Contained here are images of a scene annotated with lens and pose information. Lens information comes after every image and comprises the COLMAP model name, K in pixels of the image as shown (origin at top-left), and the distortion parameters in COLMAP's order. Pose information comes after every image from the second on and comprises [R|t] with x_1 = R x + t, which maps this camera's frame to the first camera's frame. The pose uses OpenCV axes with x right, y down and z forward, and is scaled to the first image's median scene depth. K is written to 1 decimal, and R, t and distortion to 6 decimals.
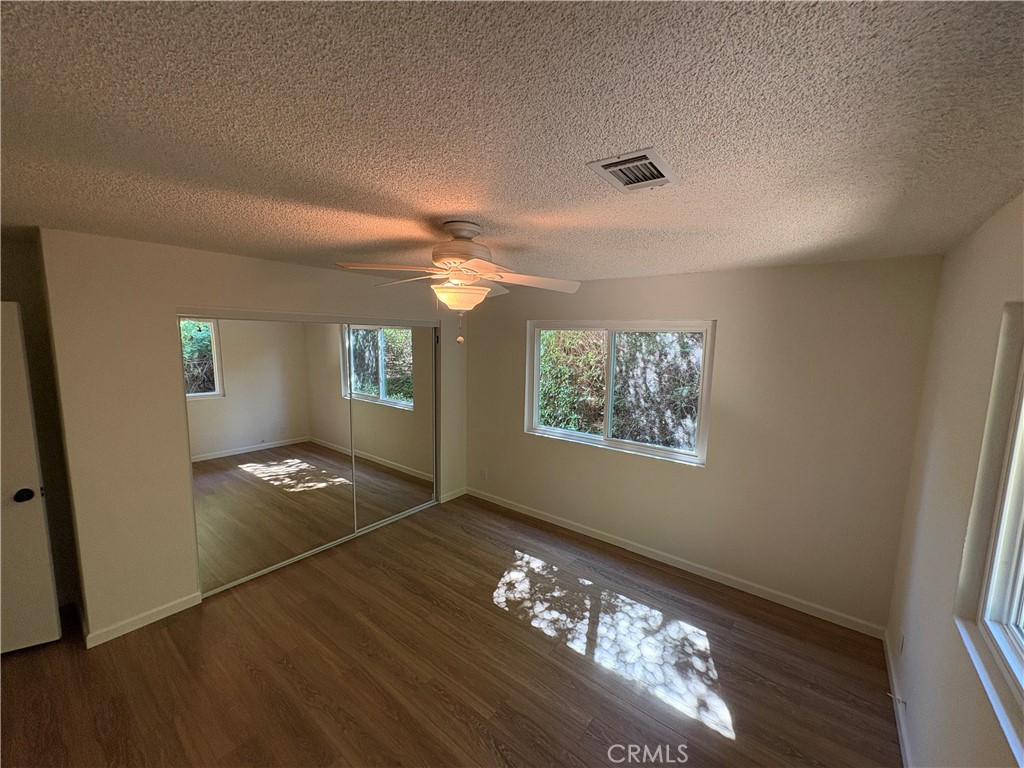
lens RADIAL K [[408.3, 0, 508.0], [0, 408.3, 379.0], [0, 0, 1]] dist [-0.002193, 0.001539]
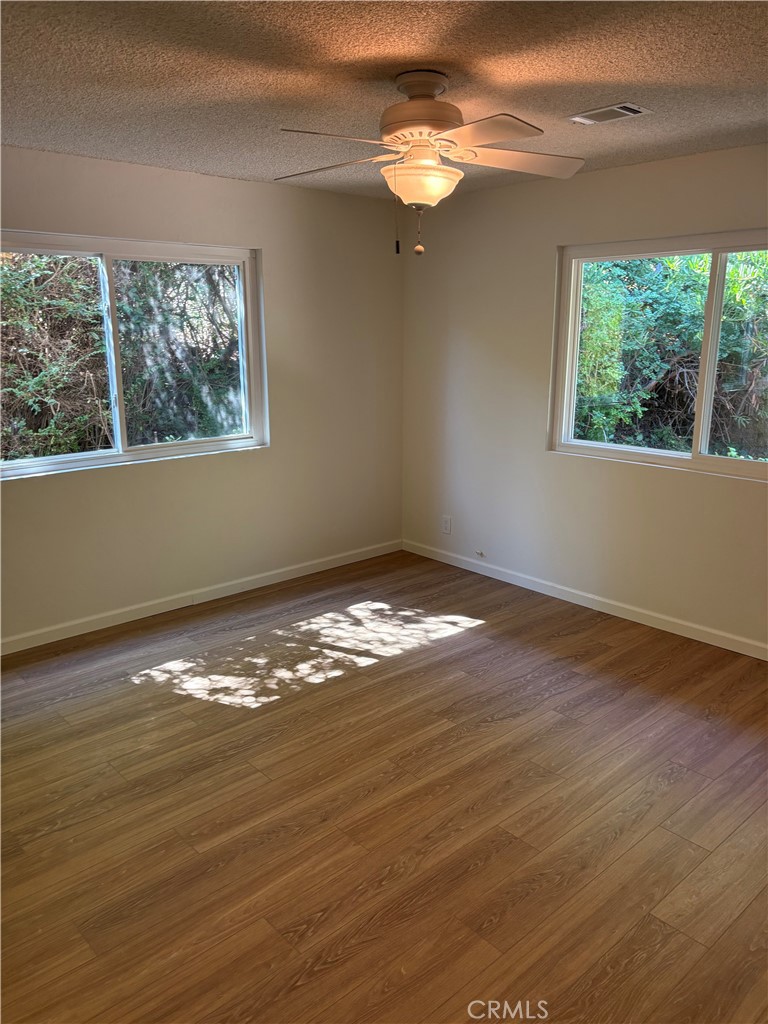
lens RADIAL K [[775.9, 0, 380.1], [0, 775.9, 514.6], [0, 0, 1]] dist [0.057605, -0.066772]
pose [[0.159721, -0.250434, 0.954868, -1.101463], [0.112201, 0.965623, 0.234487, 0.017503], [-0.980765, 0.069685, 0.182330, 0.608047]]
